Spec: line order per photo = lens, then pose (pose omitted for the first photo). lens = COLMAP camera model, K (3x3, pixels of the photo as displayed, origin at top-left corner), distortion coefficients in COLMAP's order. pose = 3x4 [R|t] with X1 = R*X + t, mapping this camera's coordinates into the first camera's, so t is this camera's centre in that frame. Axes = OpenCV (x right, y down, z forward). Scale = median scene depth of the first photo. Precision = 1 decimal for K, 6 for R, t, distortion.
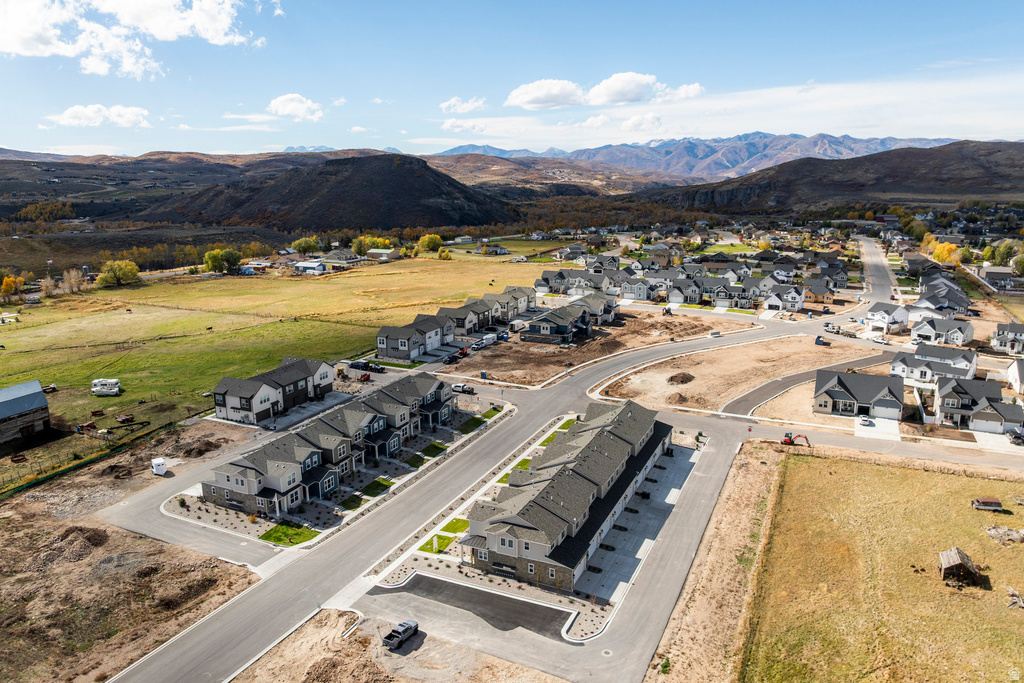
lens RADIAL K [[728.9, 0, 512.0], [0, 728.9, 341.5], [0, 0, 1]] dist [-0.036908, 0.003438]
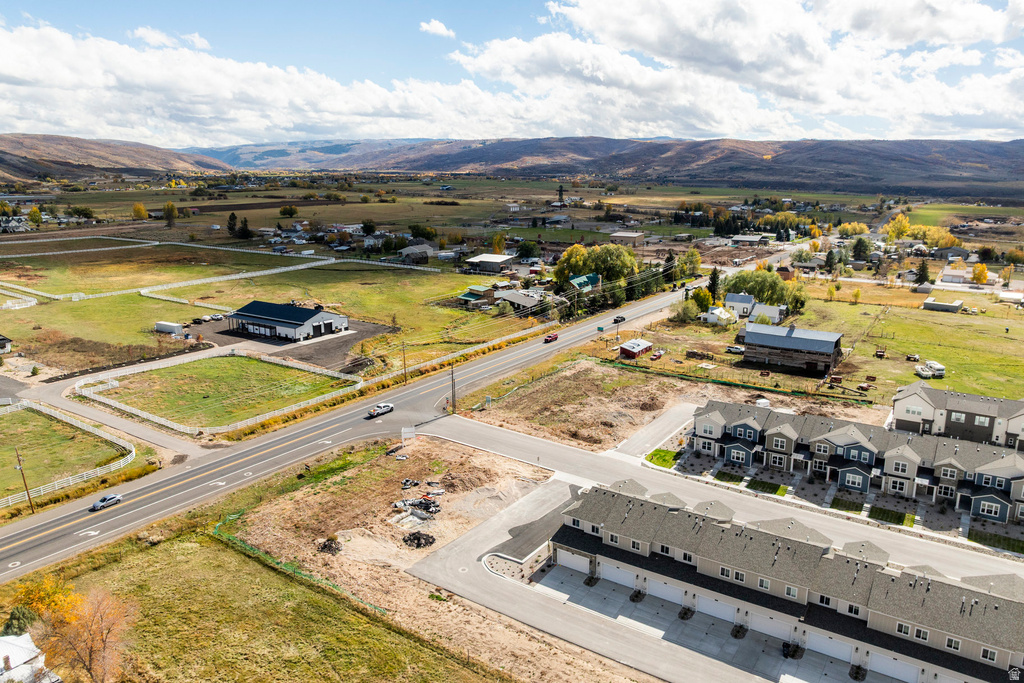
lens RADIAL K [[721.6, 0, 512.3], [0, 721.6, 321.0], [0, 0, 1]] dist [-0.045610, 0.015715]
pose [[-0.175725, 0.205043, -0.962849, 0.750406], [-0.220747, 0.944954, 0.241520, -0.168357], [0.959370, 0.254987, -0.120790, 0.711401]]
